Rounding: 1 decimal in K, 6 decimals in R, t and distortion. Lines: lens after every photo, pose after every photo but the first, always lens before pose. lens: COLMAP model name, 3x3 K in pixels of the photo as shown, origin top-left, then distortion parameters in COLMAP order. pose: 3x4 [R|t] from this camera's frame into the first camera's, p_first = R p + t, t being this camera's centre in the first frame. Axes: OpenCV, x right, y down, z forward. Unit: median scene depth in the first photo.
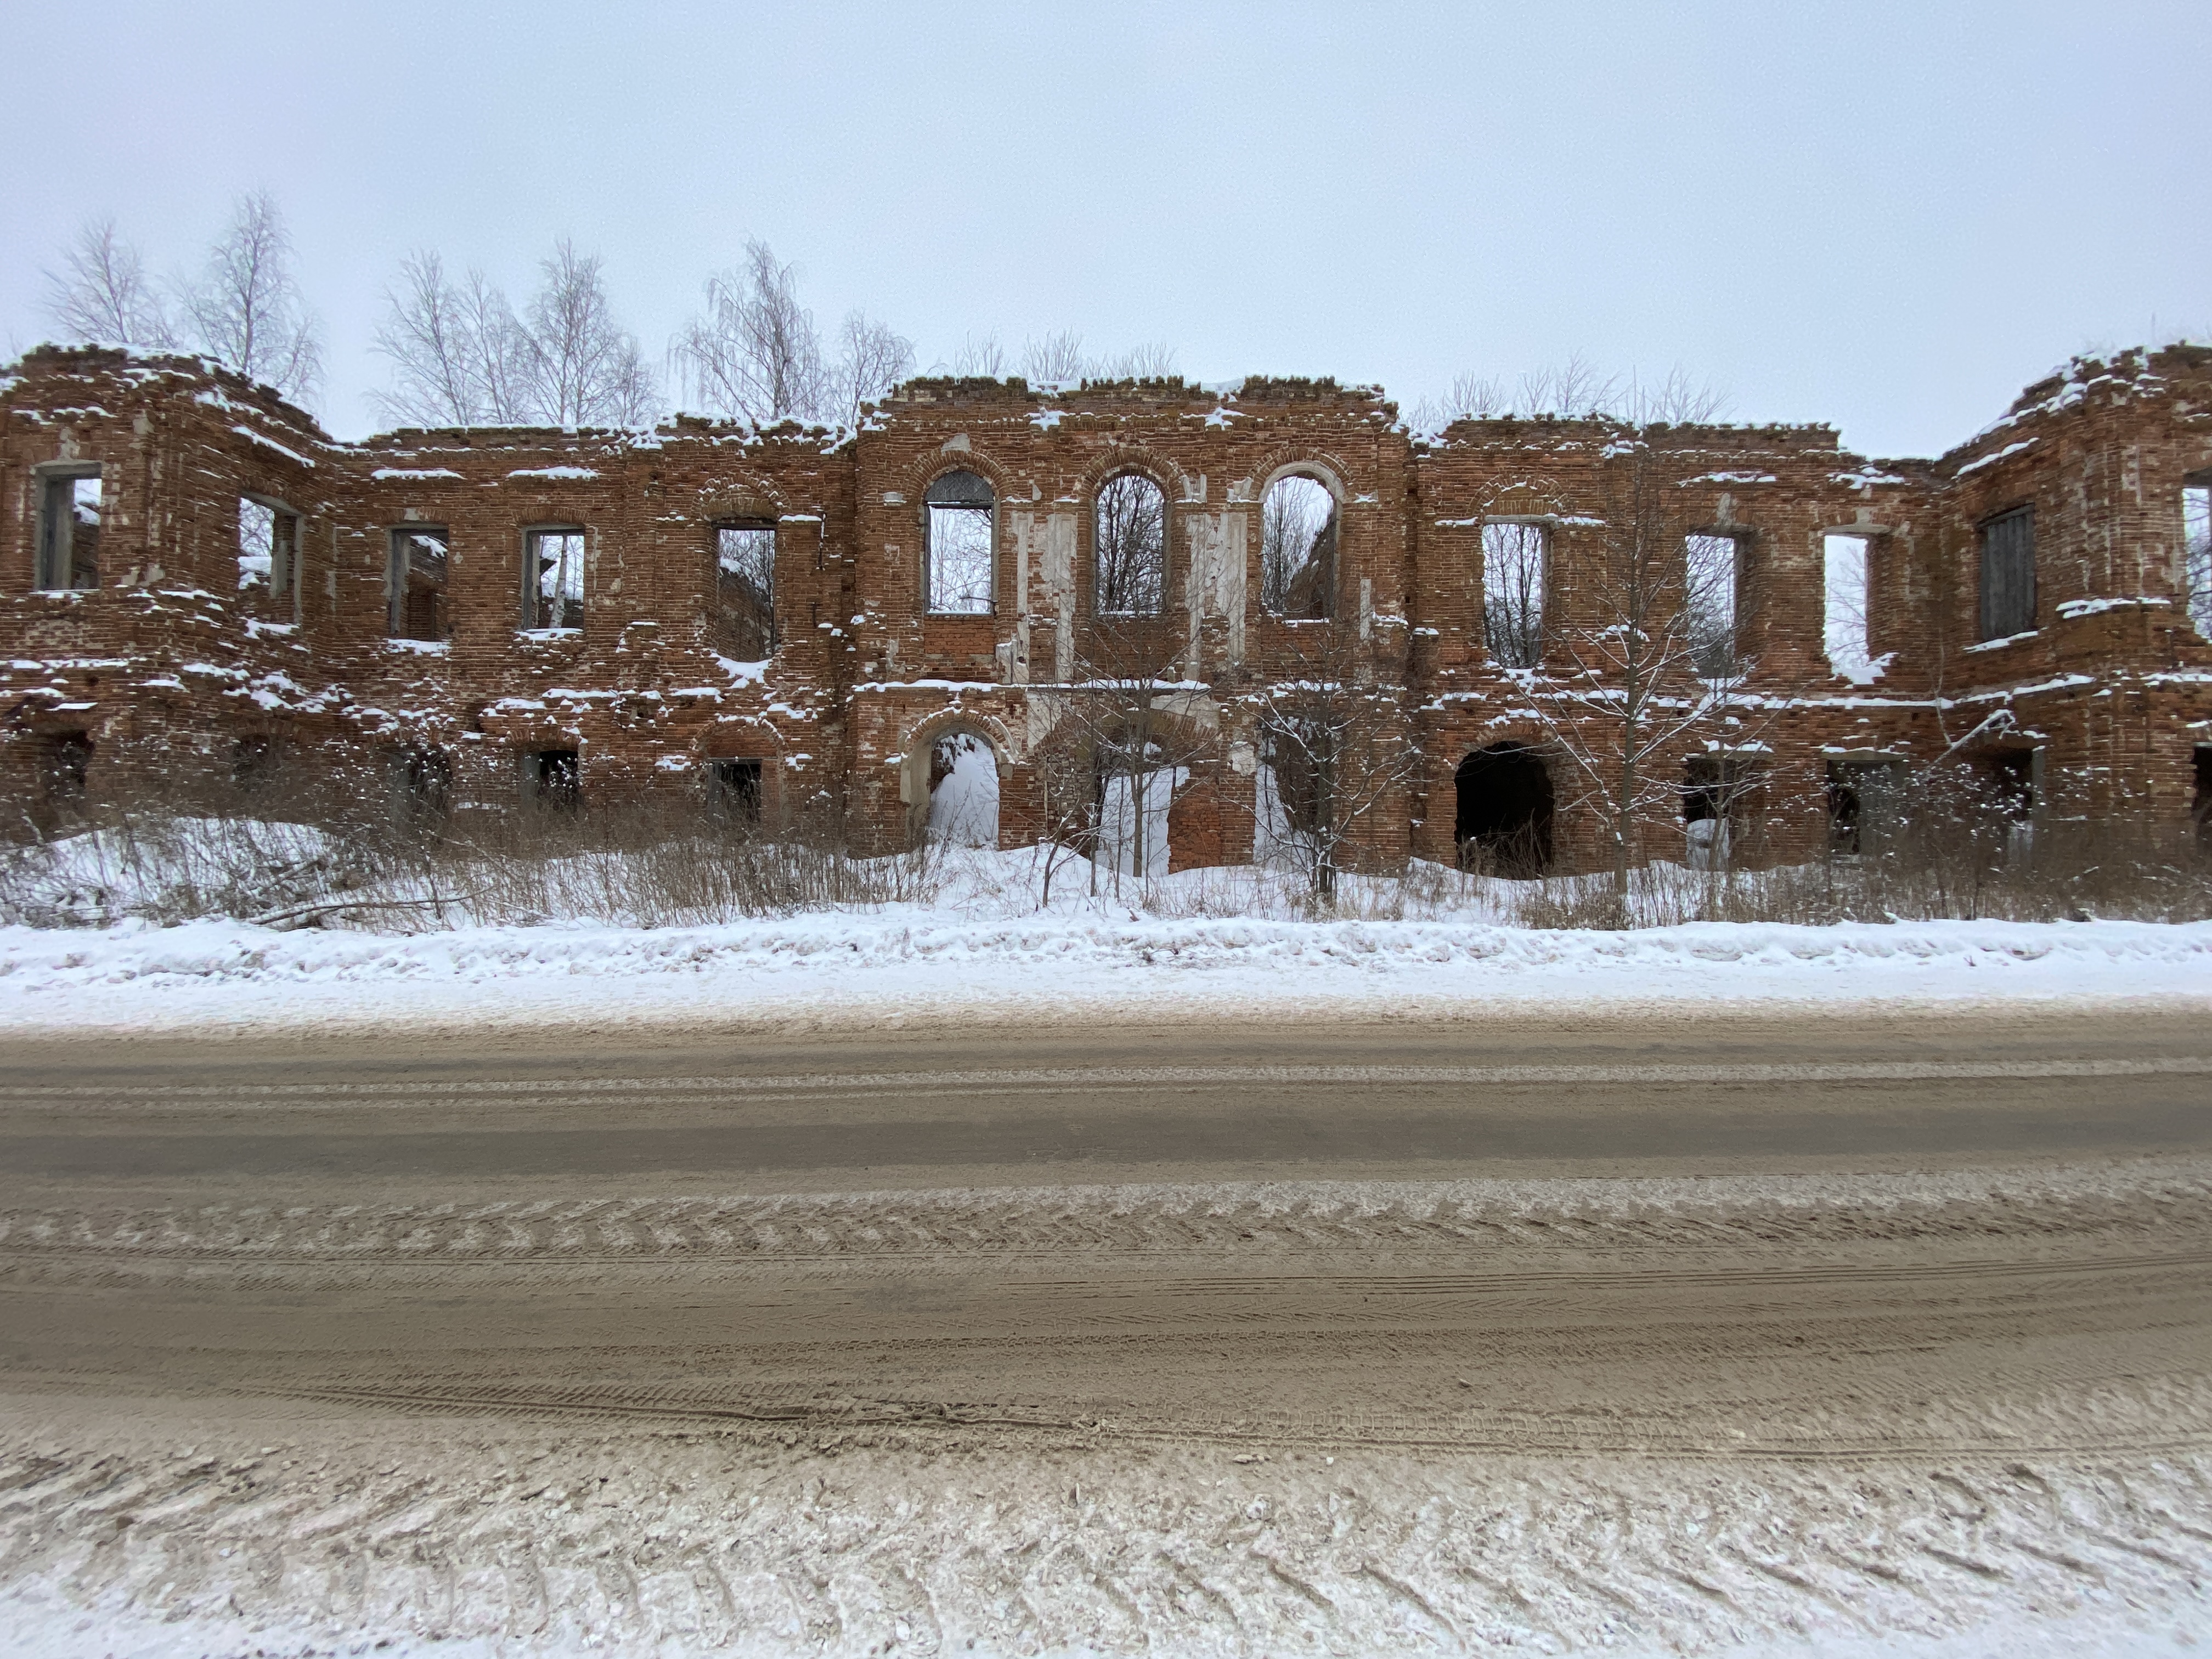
lens RADIAL K [[874.4, 0, 1098.7], [0, 874.4, 814.4], [0, 0, 1]] dist [0.027593, -0.024284]
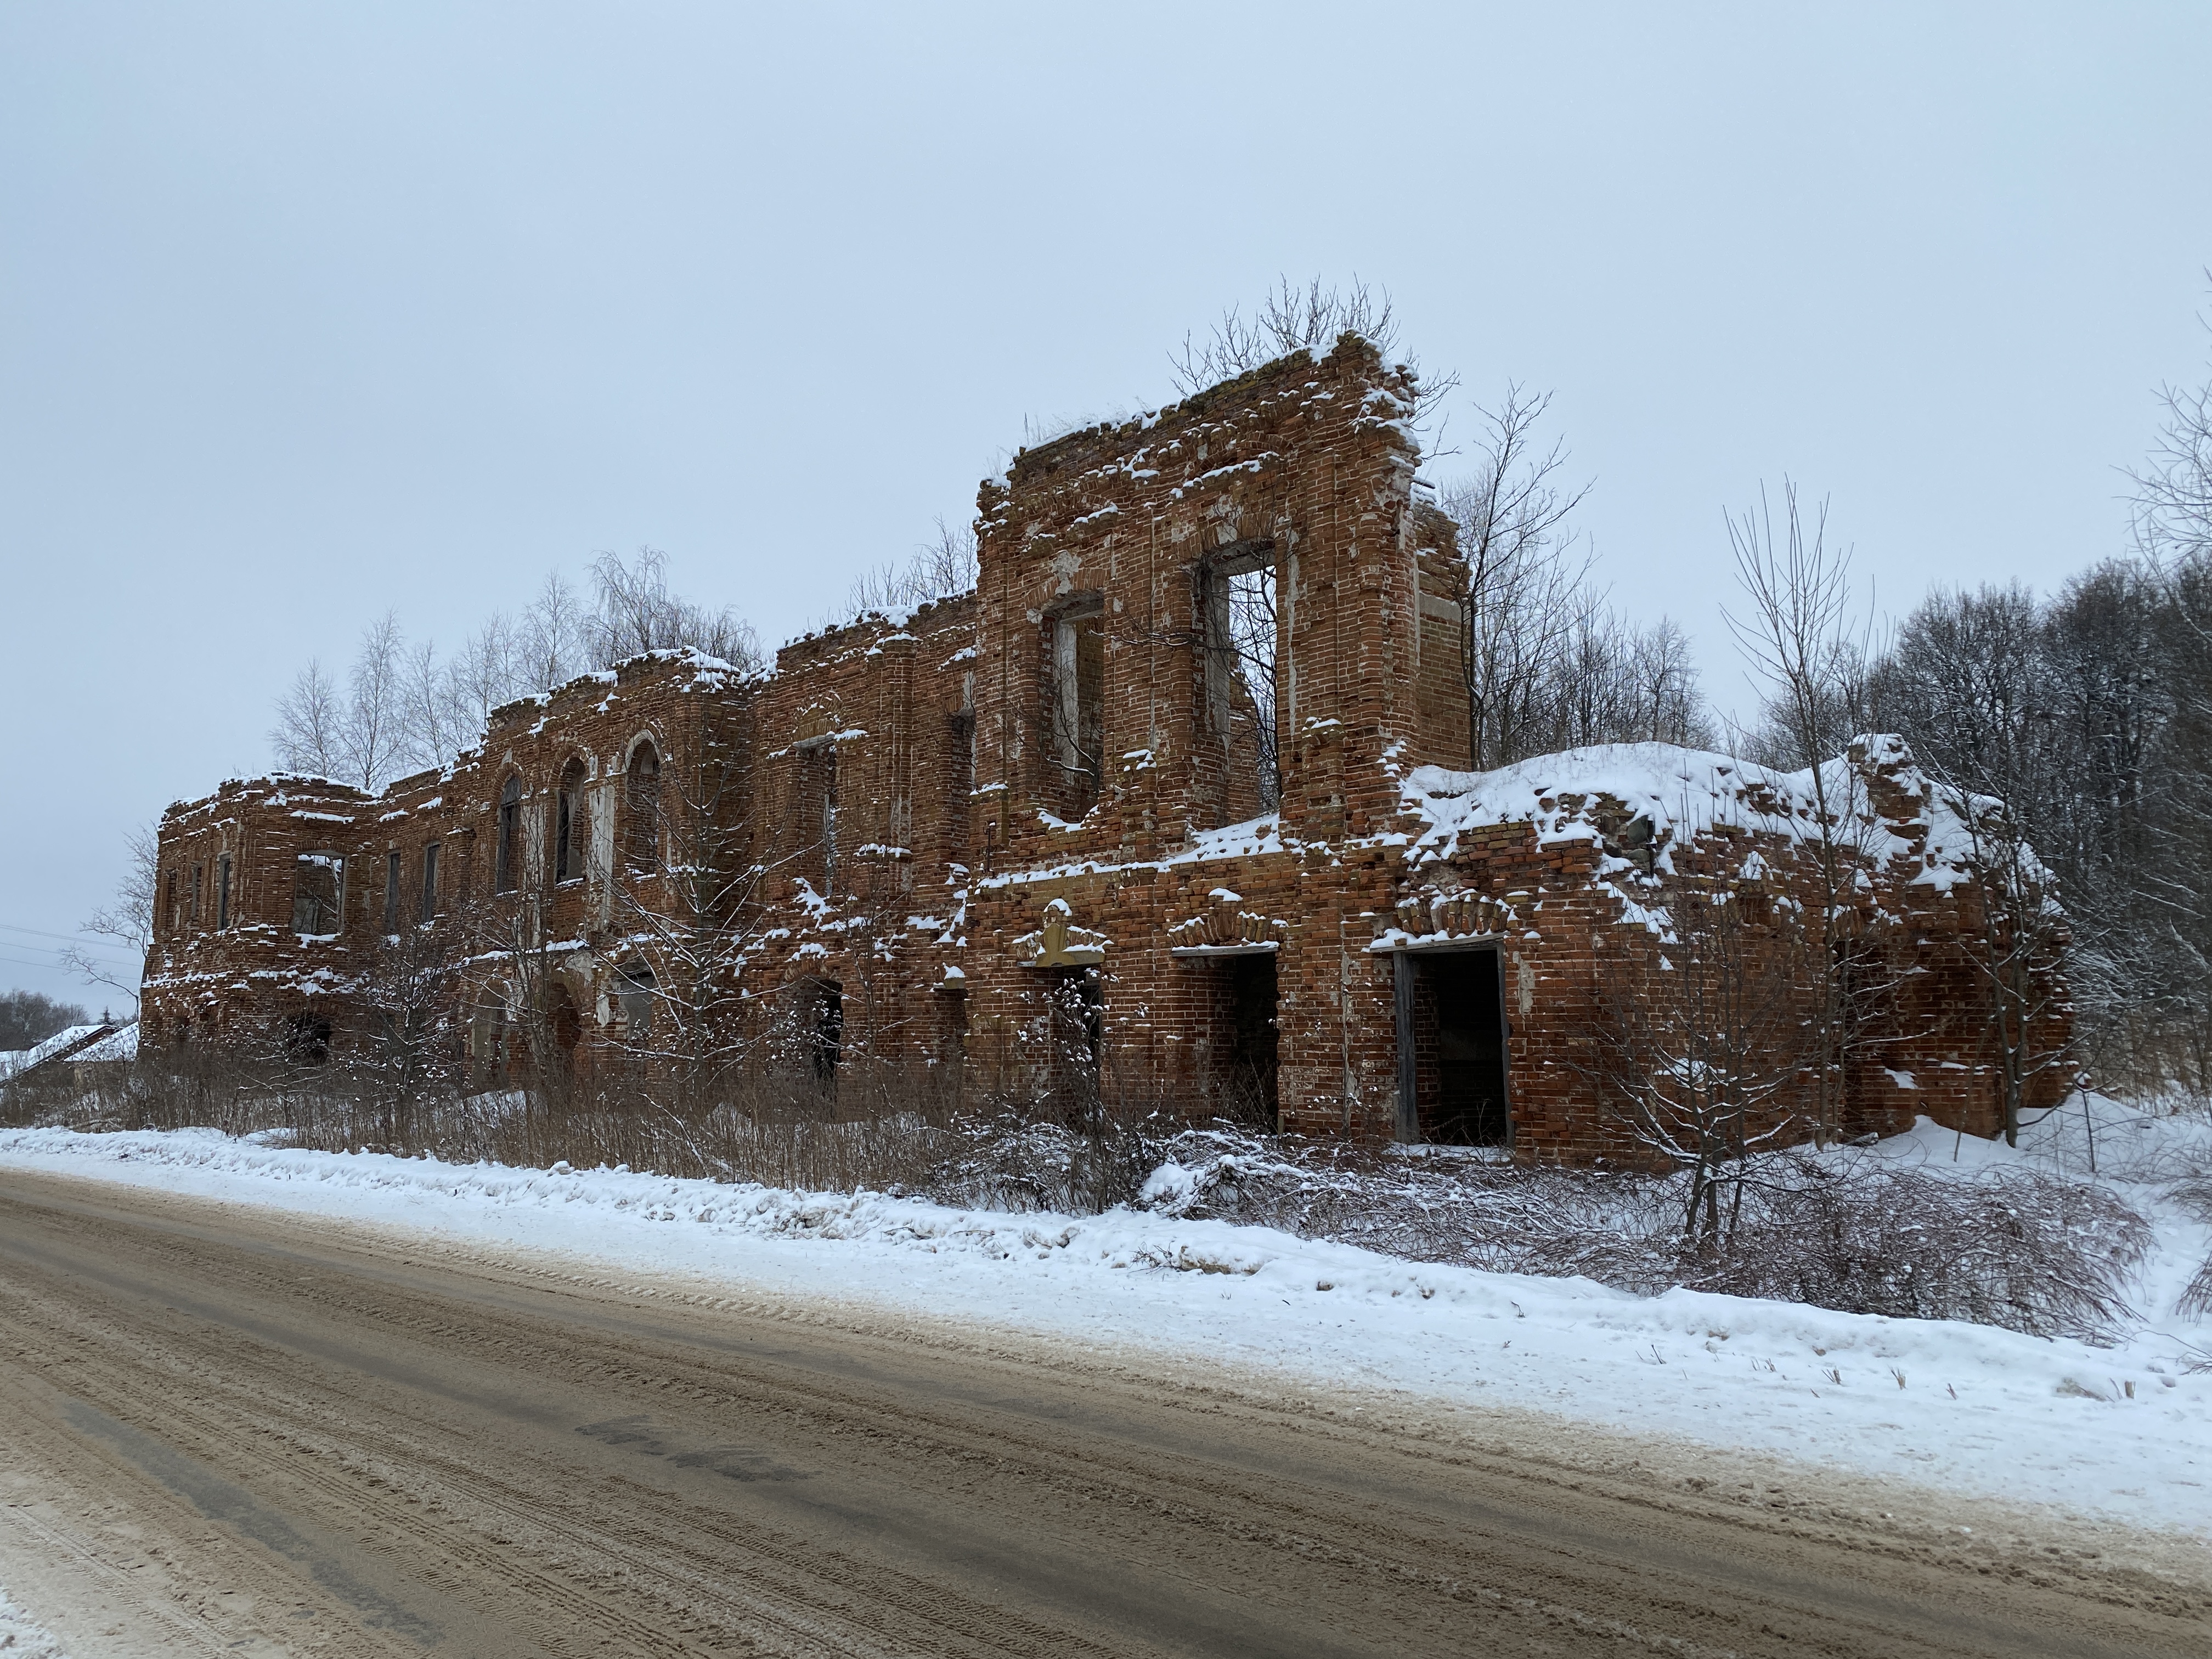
lens RADIAL K [[1705.4, 0, 1105.8], [0, 1705.4, 813.9], [0, 0, 1]] dist [0.050160, -0.083810]
pose [[0.682718, -0.111686, -0.722096, 2.009976], [0.016551, 0.990359, -0.137530, -0.002238], [0.730494, 0.081943, 0.677985, -0.002239]]
